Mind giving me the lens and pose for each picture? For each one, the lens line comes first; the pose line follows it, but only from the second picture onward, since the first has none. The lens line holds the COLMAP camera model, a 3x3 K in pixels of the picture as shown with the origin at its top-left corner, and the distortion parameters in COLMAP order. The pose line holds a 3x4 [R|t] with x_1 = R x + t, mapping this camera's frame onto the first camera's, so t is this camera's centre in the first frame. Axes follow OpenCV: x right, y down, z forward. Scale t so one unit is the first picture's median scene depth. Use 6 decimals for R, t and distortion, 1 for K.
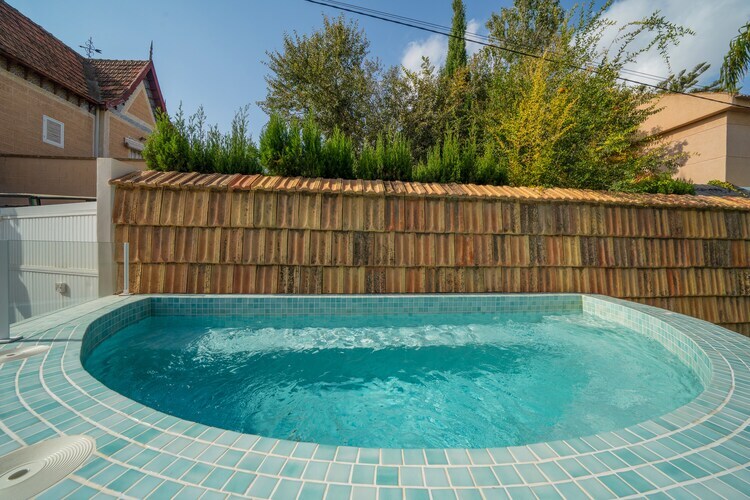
lens RADIAL K [[324.2, 0, 375.0], [0, 324.2, 250.0], [0, 0, 1]] dist [-0.000770, -0.000022]
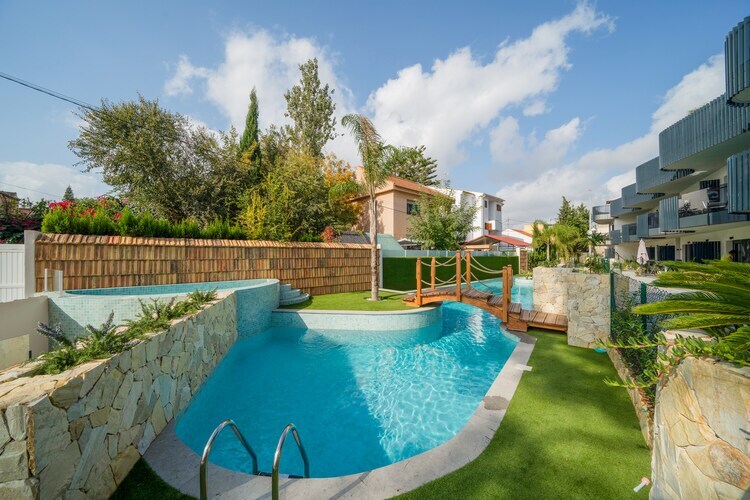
lens RADIAL K [[275.0, 0, 374.4], [0, 275.0, 253.4], [0, 0, 1]] dist [-0.000788, -0.000030]
pose [[0.838002, -0.014323, 0.545479, 0.100614], [0.019301, 0.999808, -0.003400, -0.071316], [-0.545325, 0.013377, 0.838118, -1.717031]]
